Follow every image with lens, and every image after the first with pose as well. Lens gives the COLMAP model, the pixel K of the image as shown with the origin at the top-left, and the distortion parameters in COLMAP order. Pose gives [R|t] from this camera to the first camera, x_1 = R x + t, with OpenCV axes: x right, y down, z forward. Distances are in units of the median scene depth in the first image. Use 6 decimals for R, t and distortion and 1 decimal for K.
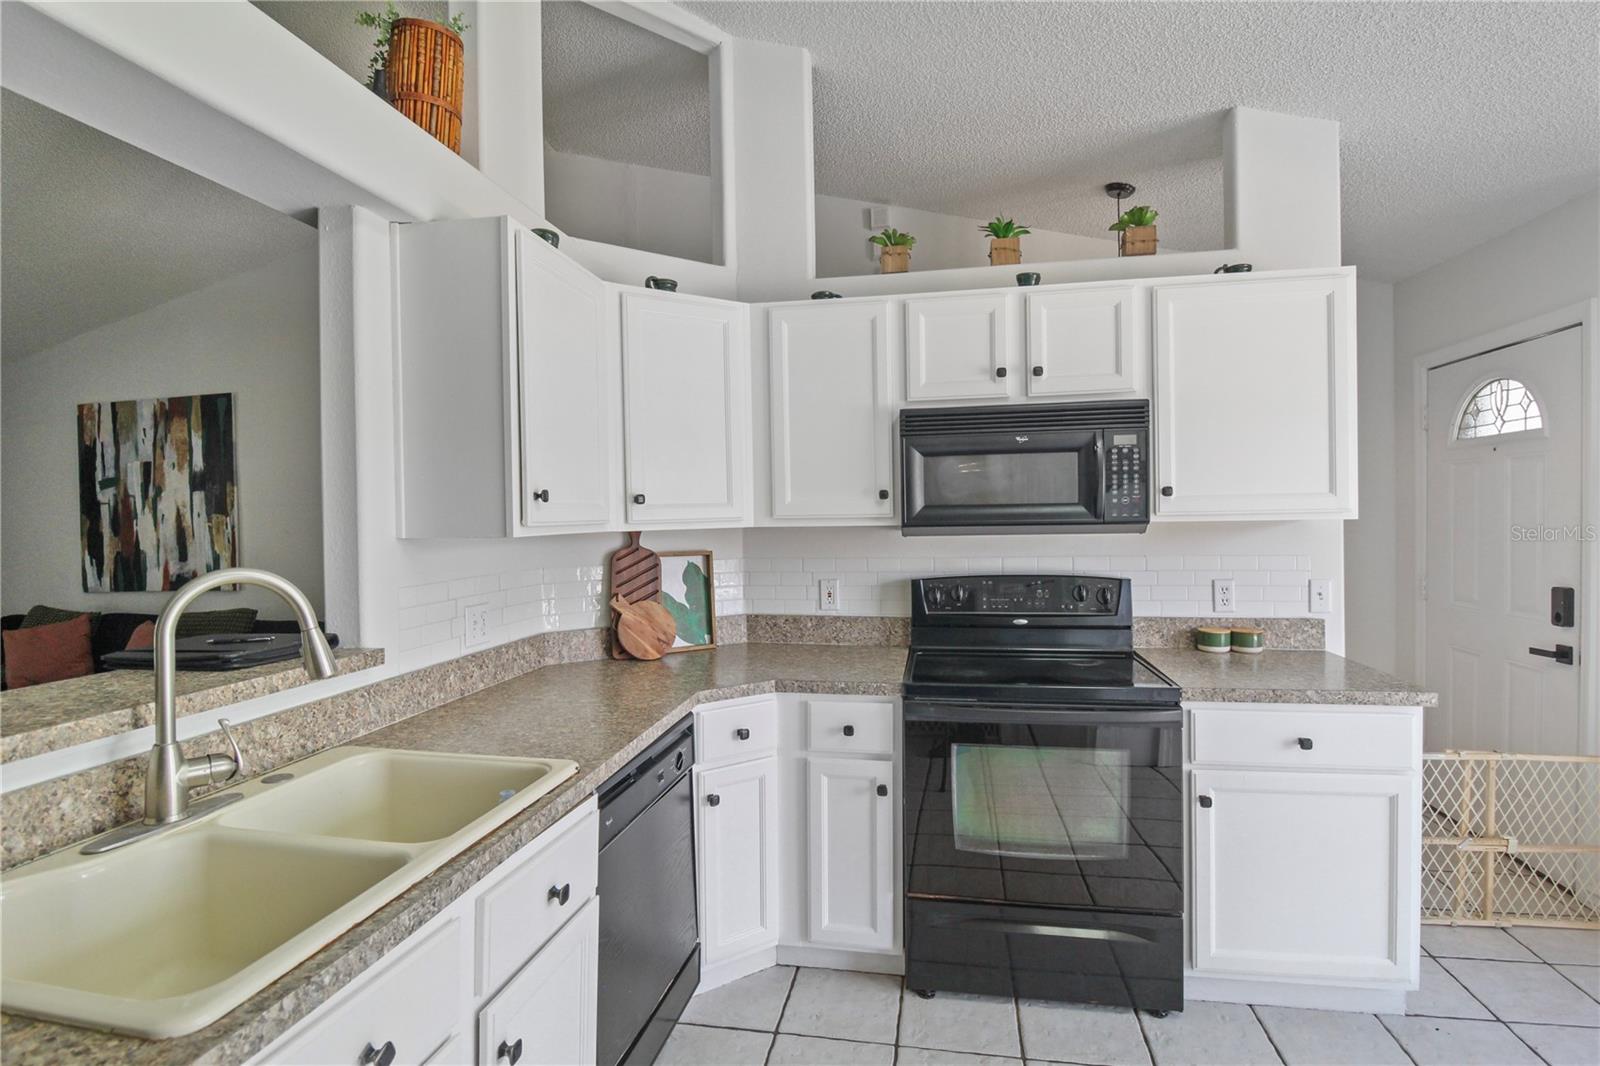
lens RADIAL K [[788.2, 0, 803.9], [0, 788.2, 527.0], [0, 0, 1]] dist [-0.000911, -0.004902]
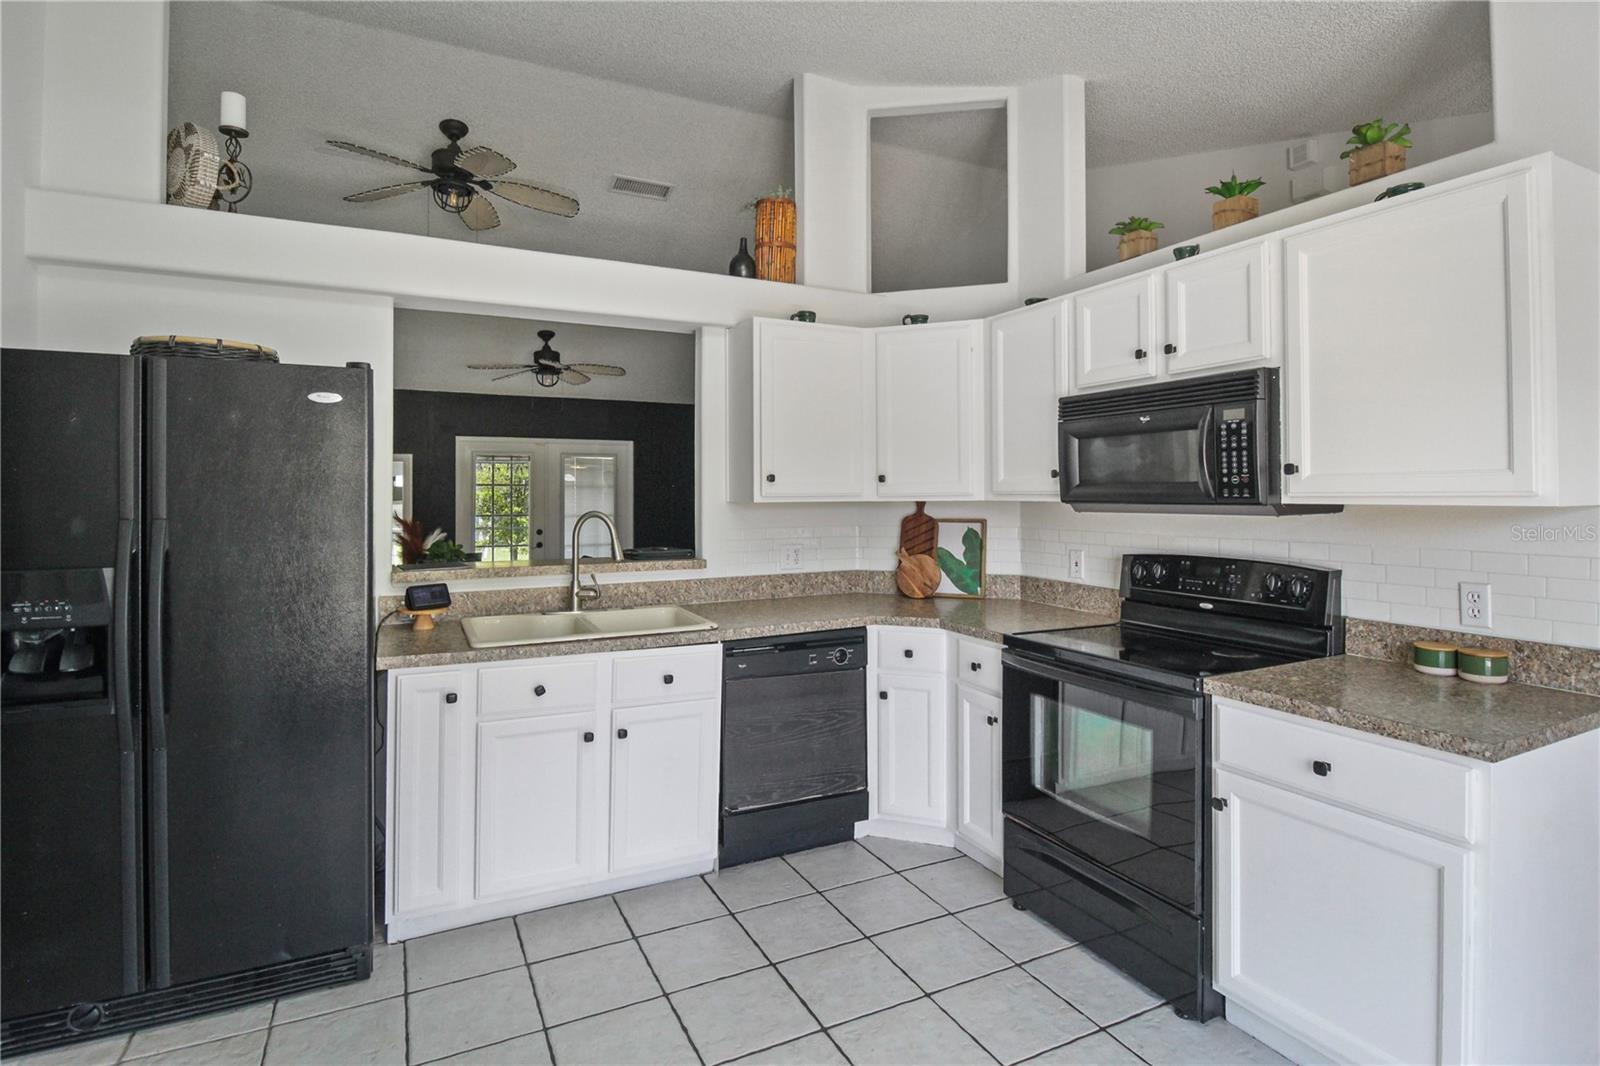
lens RADIAL K [[788.2, 0, 775.0], [0, 788.2, 489.4], [0, 0, 1]] dist [-0.000911, -0.004902]
pose [[0.586841, 0.009544, -0.809646, 0.839301], [-0.017595, 0.999845, -0.000967, -0.011701], [0.809511, 0.014813, 0.586918, 0.019937]]
